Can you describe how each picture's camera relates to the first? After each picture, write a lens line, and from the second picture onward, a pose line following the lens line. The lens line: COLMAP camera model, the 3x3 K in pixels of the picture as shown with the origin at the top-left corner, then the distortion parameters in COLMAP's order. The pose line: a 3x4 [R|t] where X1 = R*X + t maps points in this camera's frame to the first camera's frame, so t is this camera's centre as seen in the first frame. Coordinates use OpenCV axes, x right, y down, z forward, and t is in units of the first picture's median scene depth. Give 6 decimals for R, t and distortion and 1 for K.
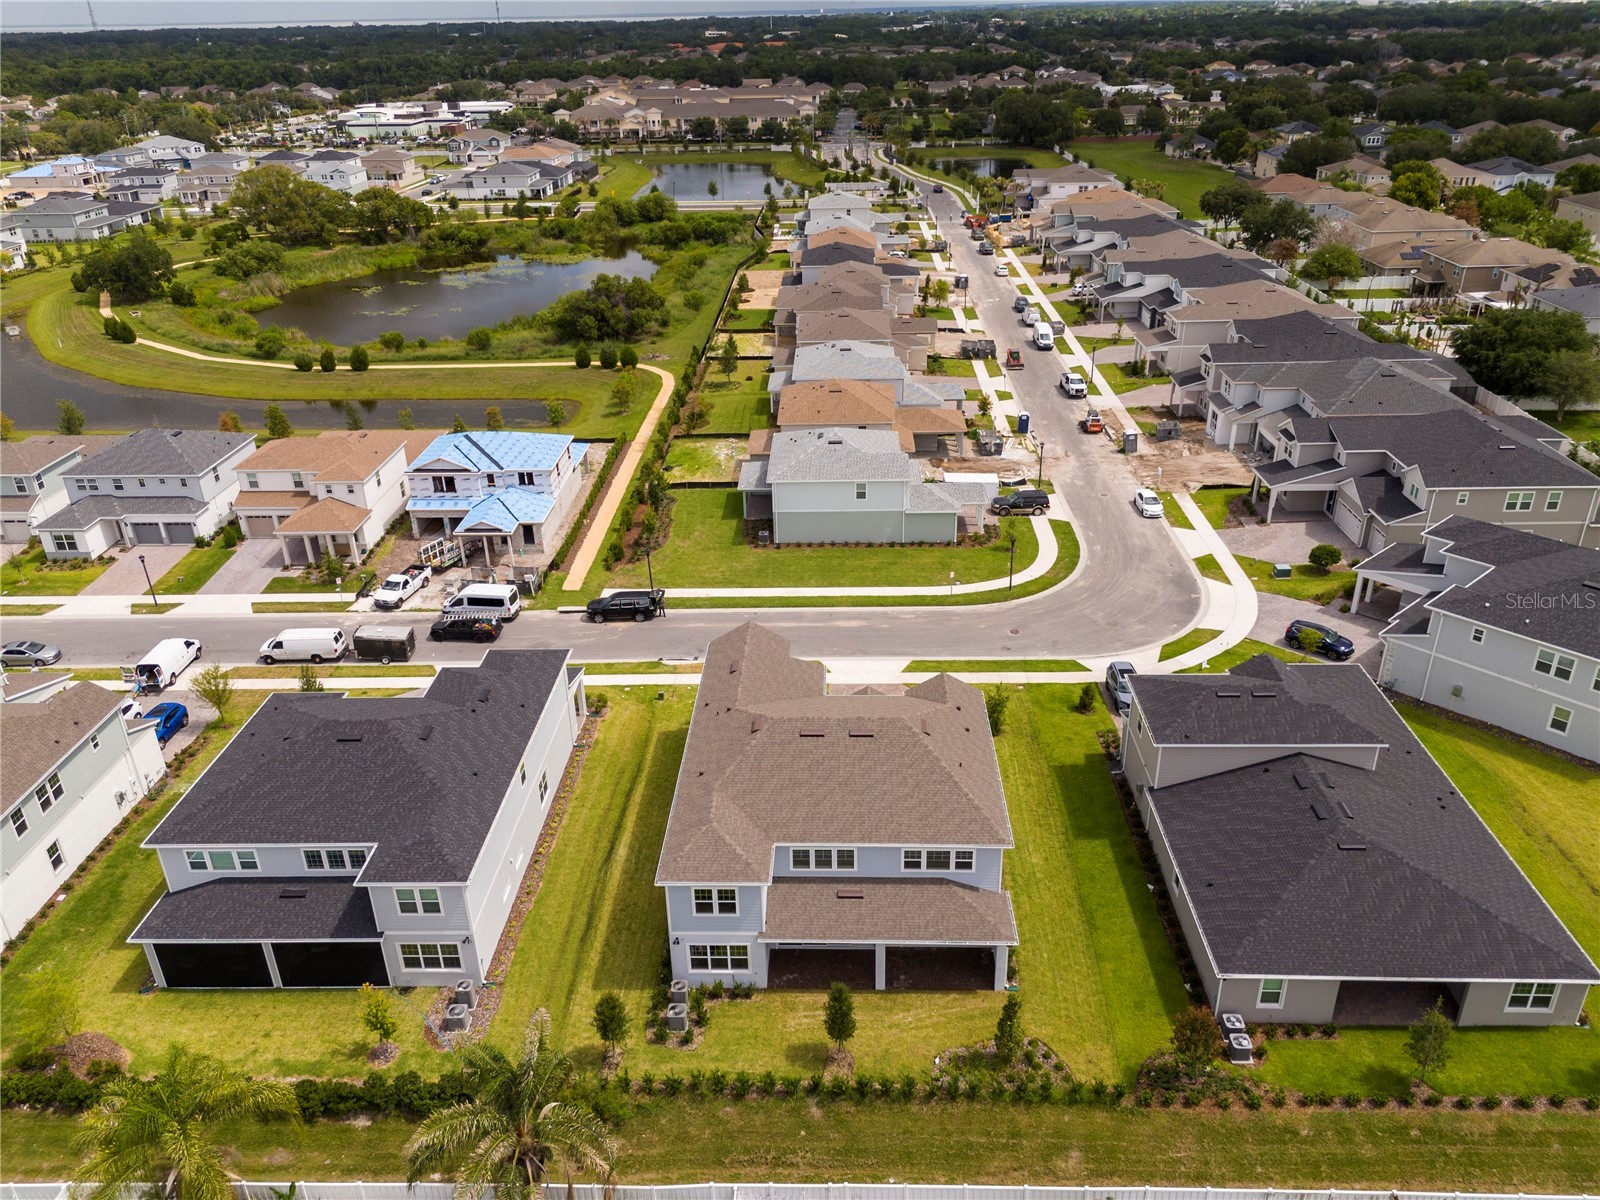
lens RADIAL K [[1188.1, 0, 804.6], [0, 1188.1, 602.8], [0, 0, 1]] dist [0.061551, -0.052740]
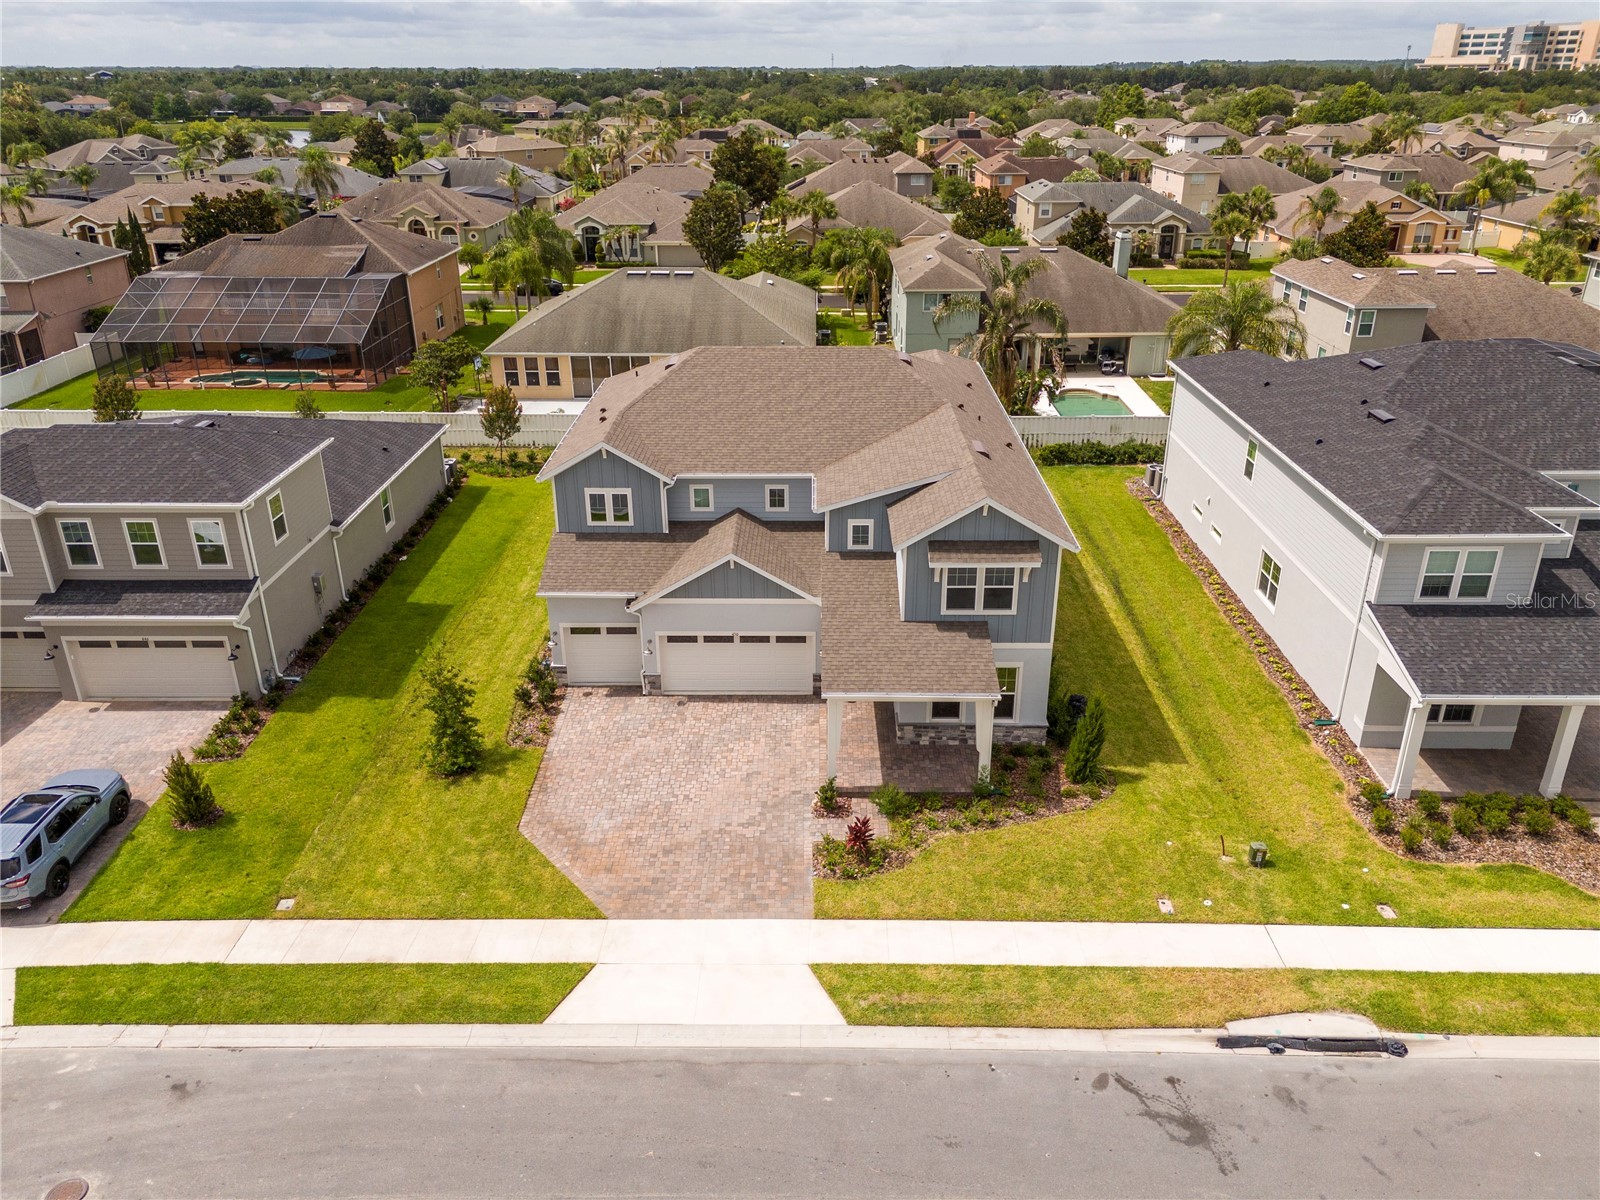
lens RADIAL K [[1181.9, 0, 800.0], [0, 1181.9, 600.0], [0, 0, 1]] dist [0.081595, -0.077554]
pose [[-0.999434, 0.032528, -0.008527, 0.032833], [0.014026, 0.633706, 0.773447, -0.345276], [0.030562, 0.772890, -0.633804, 1.492754]]
